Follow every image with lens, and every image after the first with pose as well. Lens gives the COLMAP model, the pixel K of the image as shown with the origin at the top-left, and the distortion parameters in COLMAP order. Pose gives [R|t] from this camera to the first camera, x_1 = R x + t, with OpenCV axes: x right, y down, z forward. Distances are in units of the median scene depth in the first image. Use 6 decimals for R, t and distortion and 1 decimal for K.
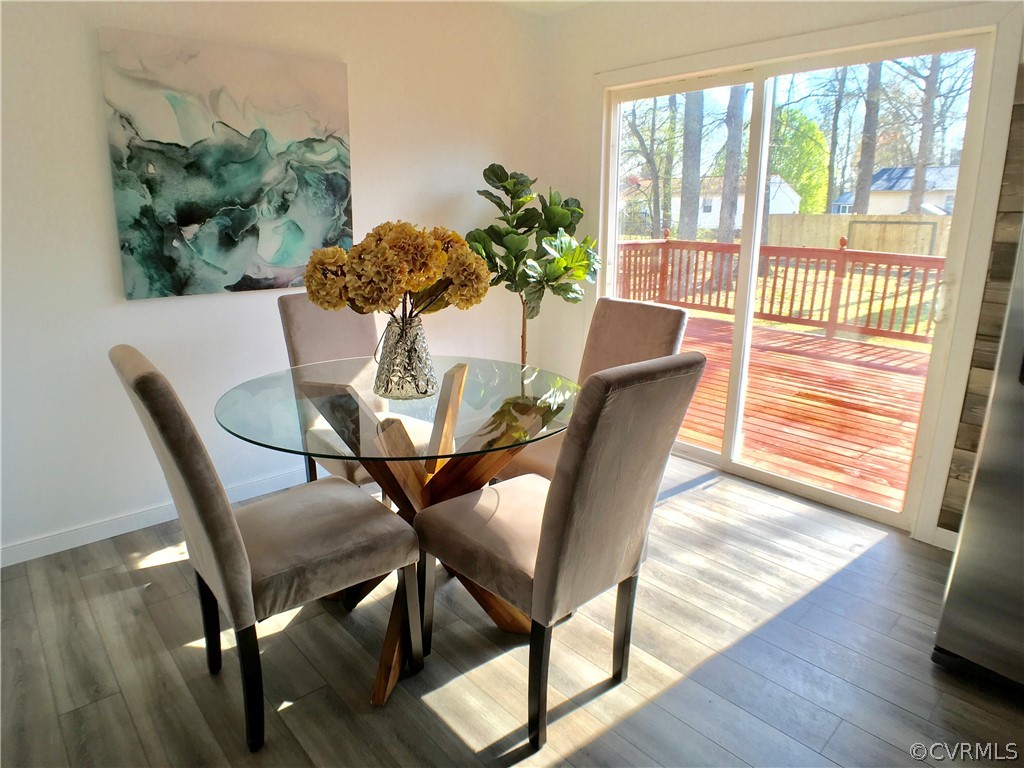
lens RADIAL K [[631.1, 0, 510.8], [0, 631.1, 384.6], [0, 0, 1]] dist [-0.077876, 0.006054]
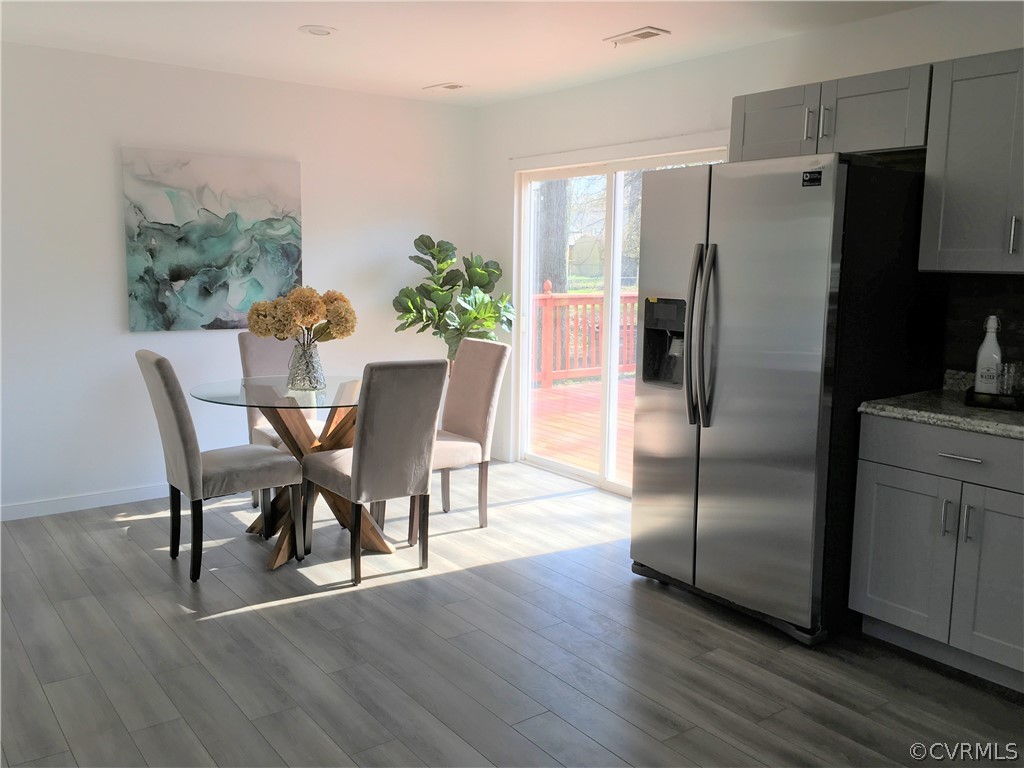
lens RADIAL K [[830.0, 0, 510.1], [0, 830.0, 384.0], [0, 0, 1]] dist [0.045010, -0.061314]
pose [[0.996959, 0.022759, -0.074531, 0.377733], [-0.030902, 0.993452, -0.109995, 0.159567], [0.071540, 0.111963, 0.991134, -0.802607]]
